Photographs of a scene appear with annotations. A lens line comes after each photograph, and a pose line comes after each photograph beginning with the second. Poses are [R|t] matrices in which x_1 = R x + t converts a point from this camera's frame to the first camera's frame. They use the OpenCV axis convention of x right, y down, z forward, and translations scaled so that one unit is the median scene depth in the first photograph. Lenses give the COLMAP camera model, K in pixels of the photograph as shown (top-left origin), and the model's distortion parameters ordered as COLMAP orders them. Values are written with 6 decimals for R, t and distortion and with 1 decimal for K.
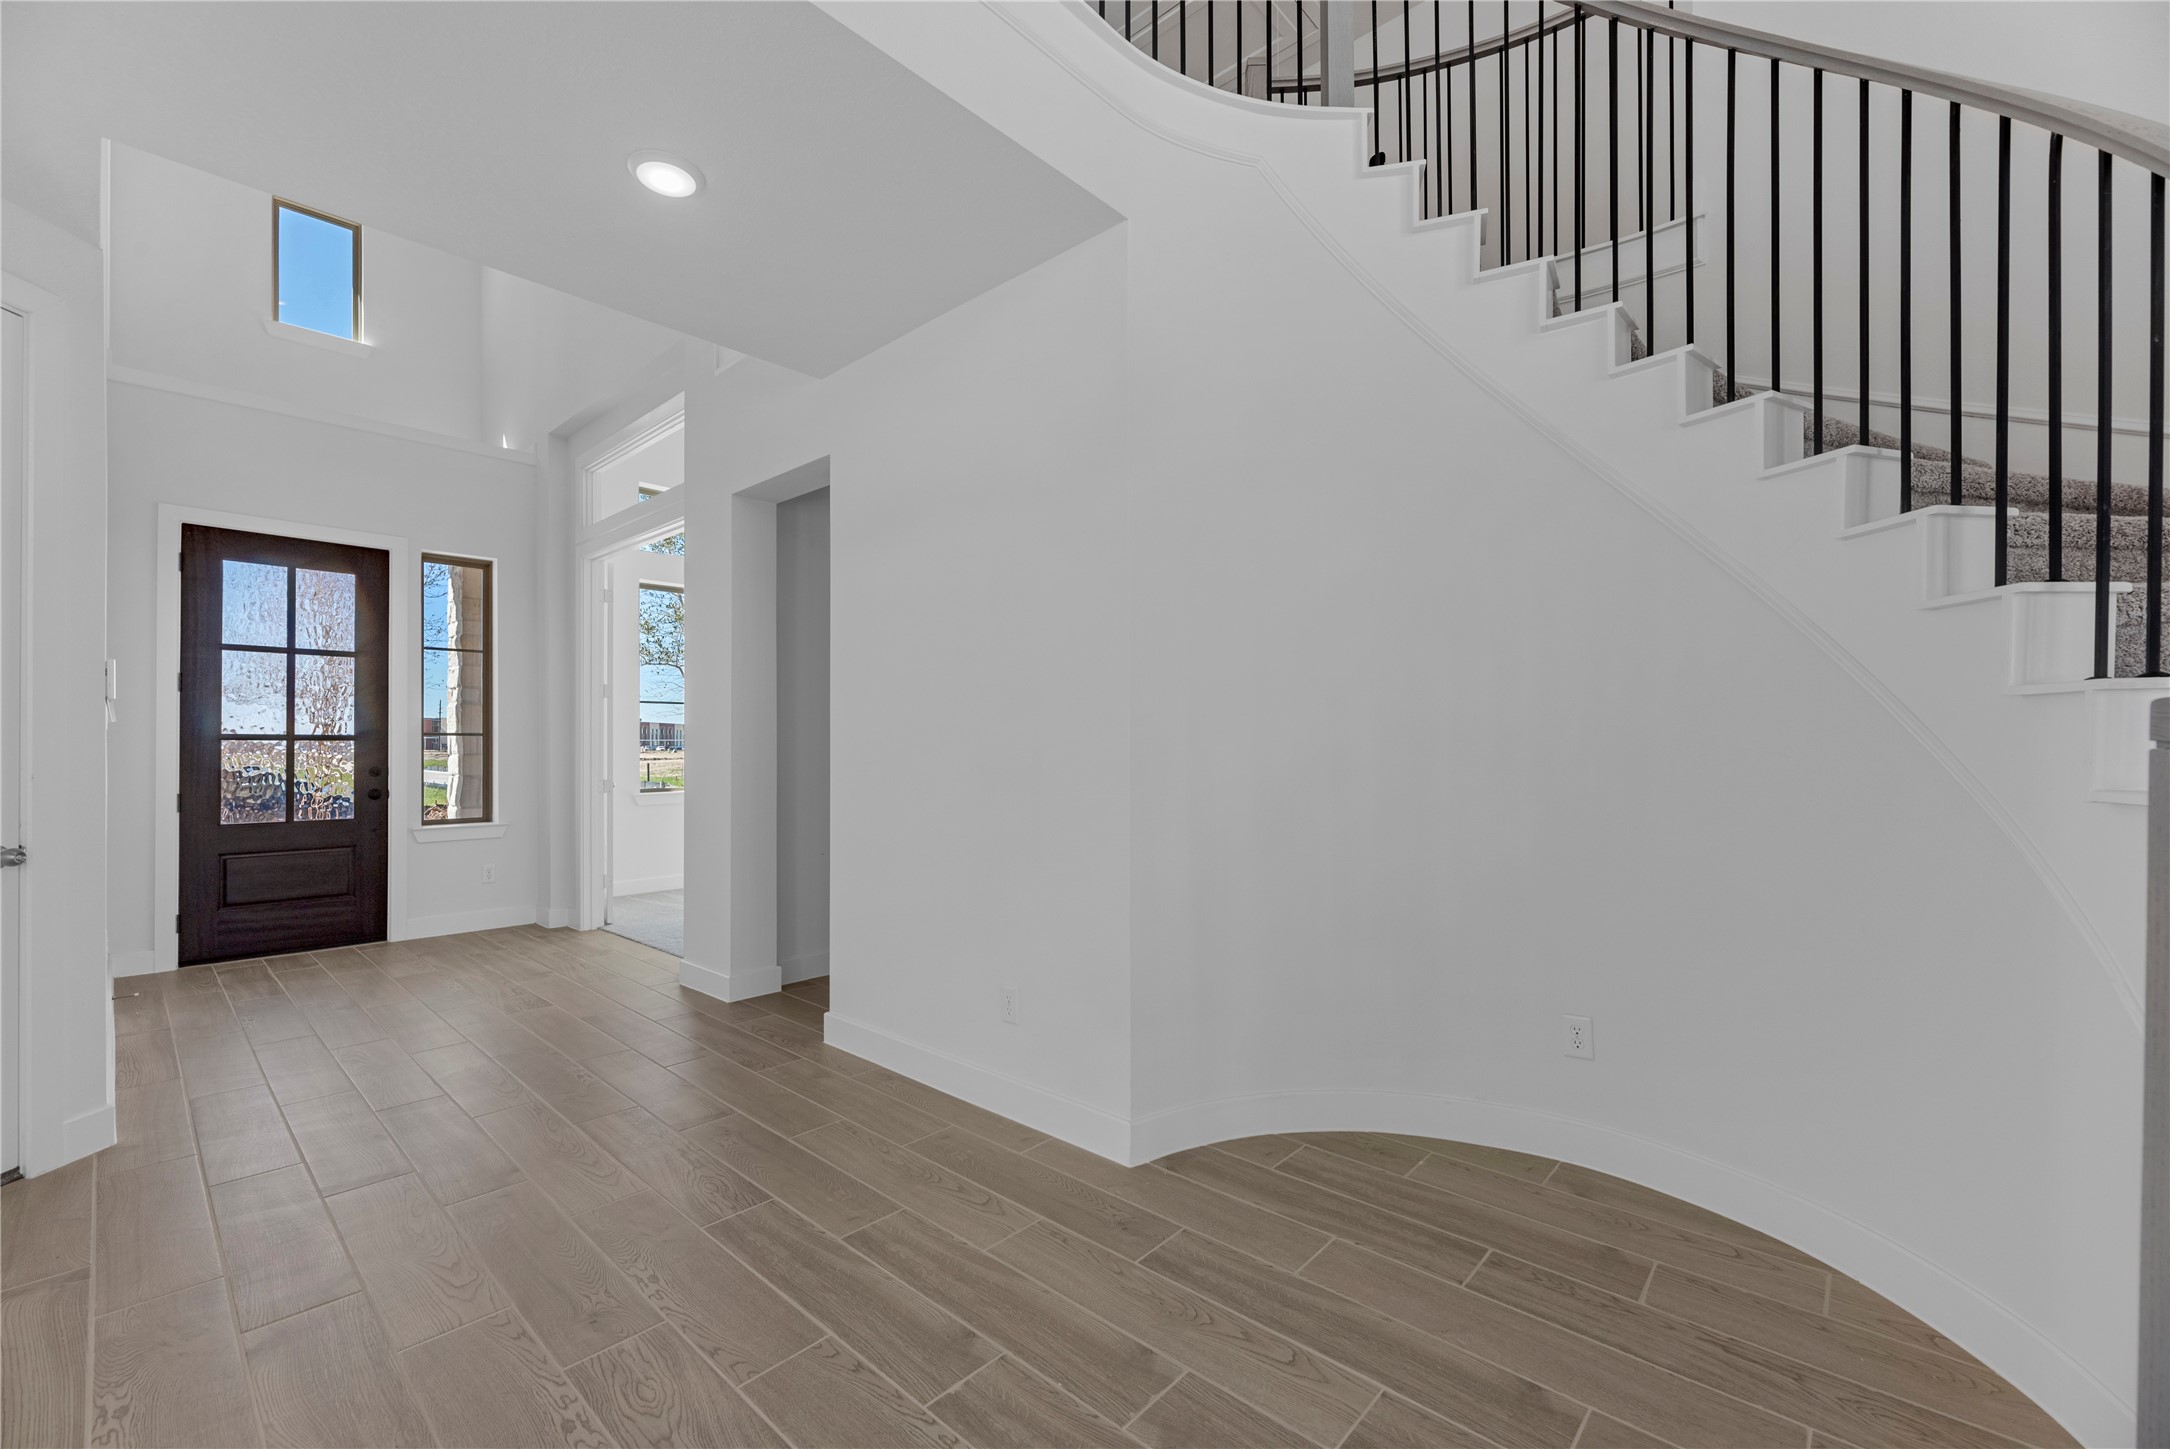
lens RADIAL K [[884.9, 0, 1085.4], [0, 884.9, 738.8], [0, 0, 1]] dist [-0.002111, 0.000444]
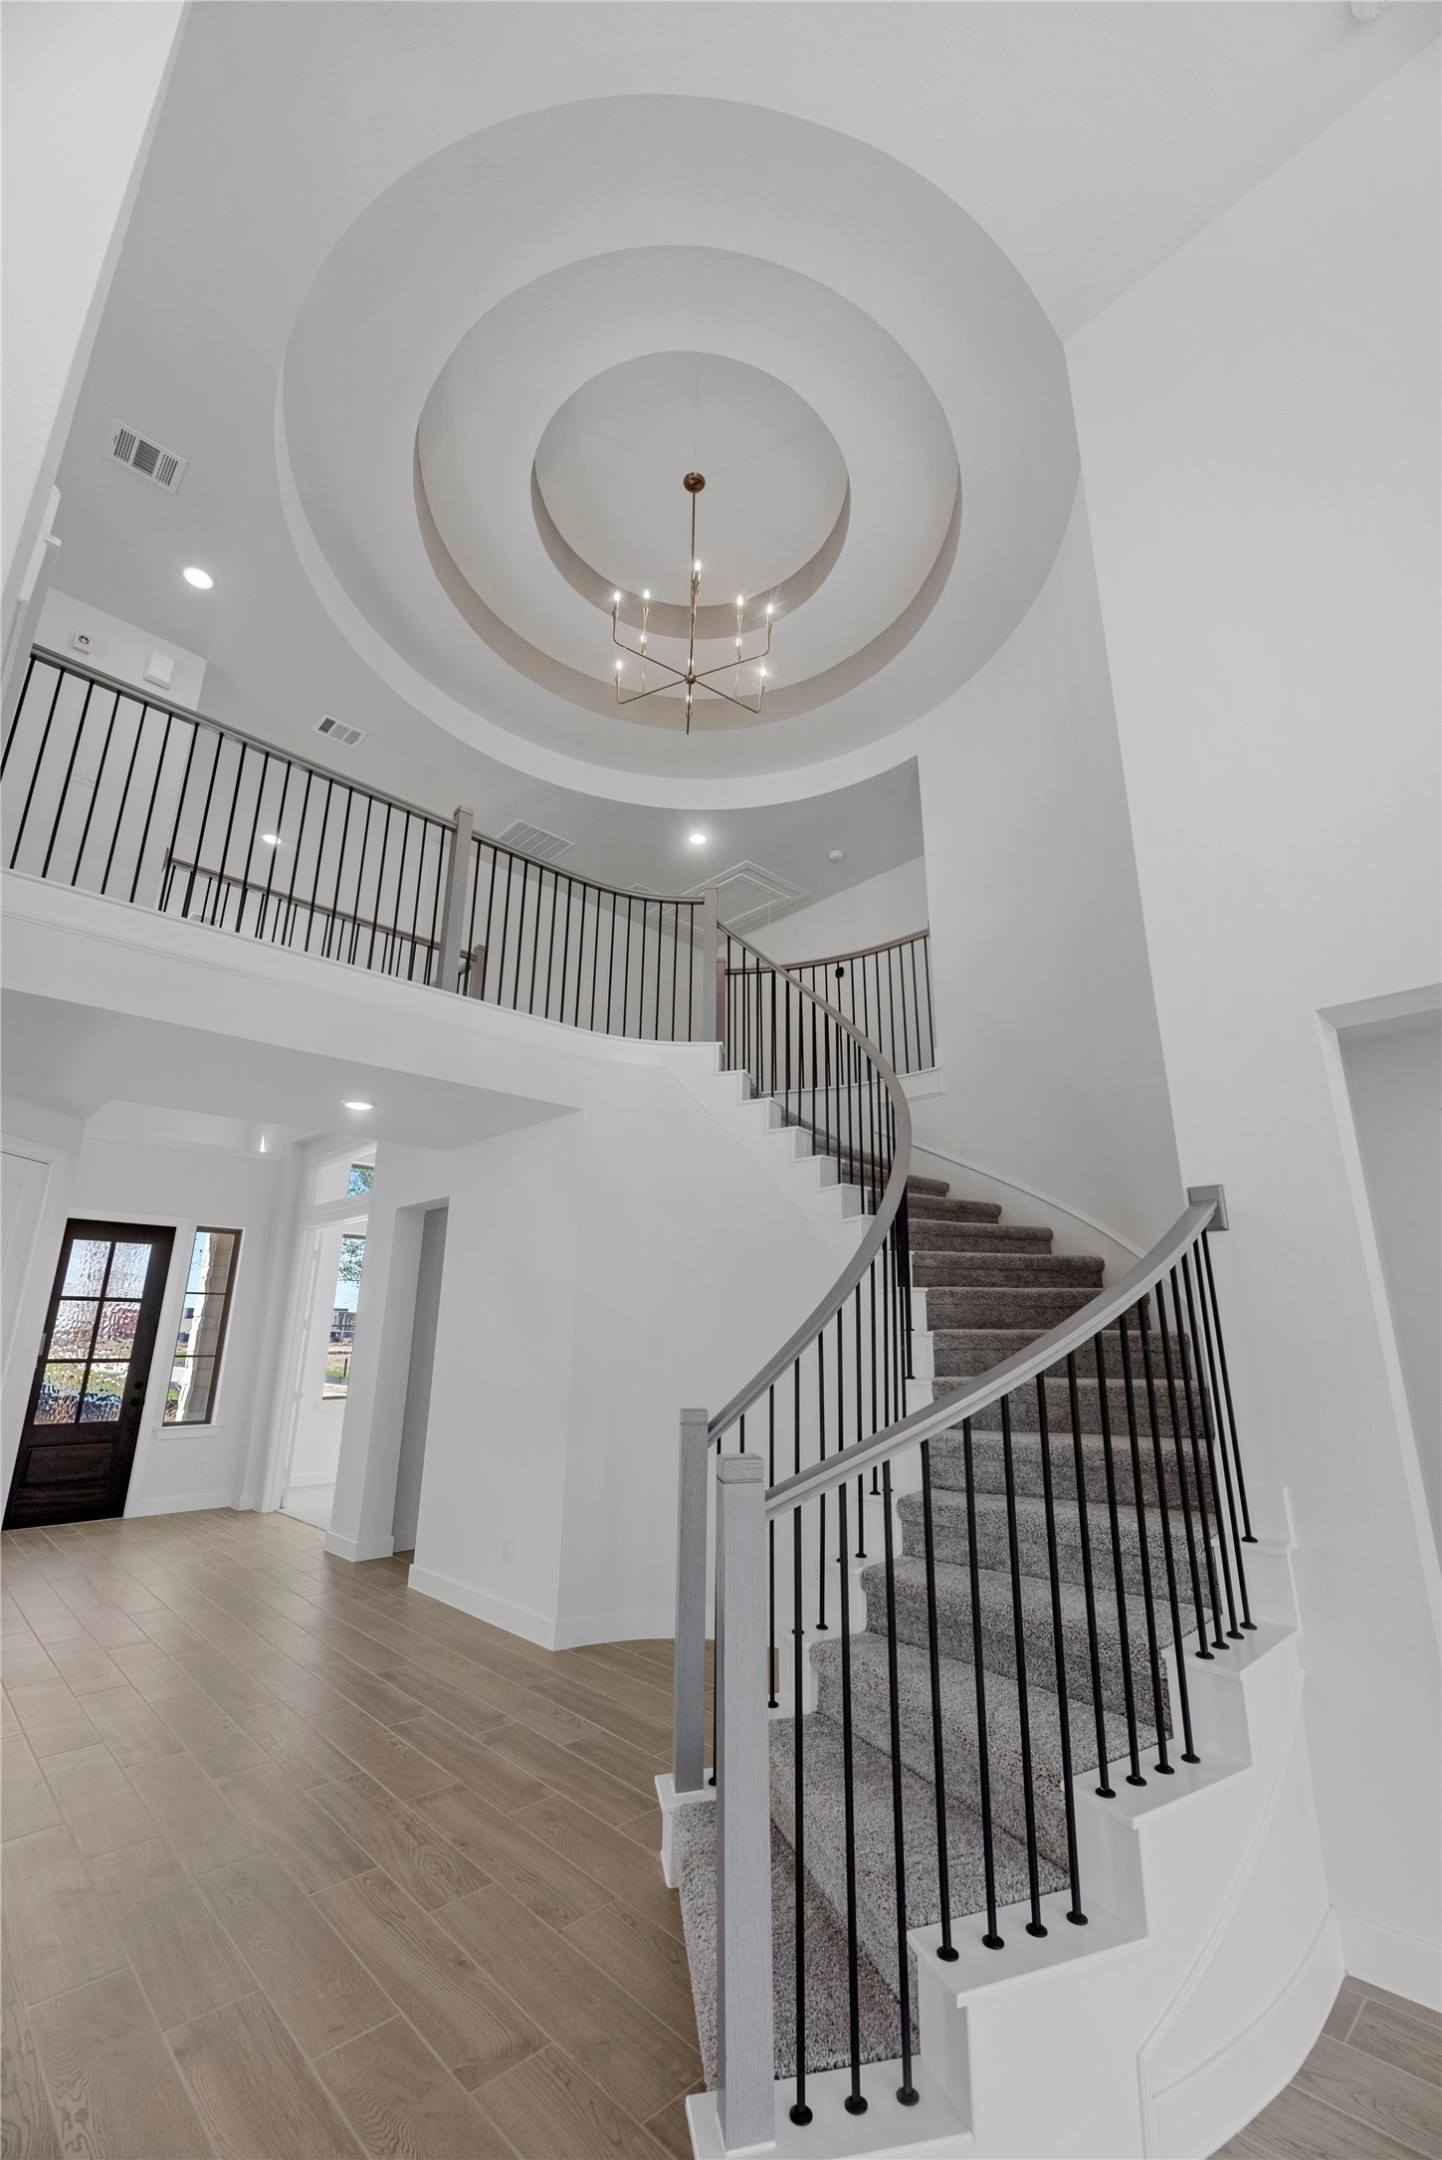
lens RADIAL K [[880.8, 0, 738.6], [0, 880.8, 1076.6], [0, 0, 1]] dist [-0.002111, 0.000444]
pose [[0.998163, -0.011026, -0.059566, 0.262708], [-0.005941, 0.960739, -0.277392, -0.056699], [0.060286, 0.277236, 0.958909, -0.462694]]
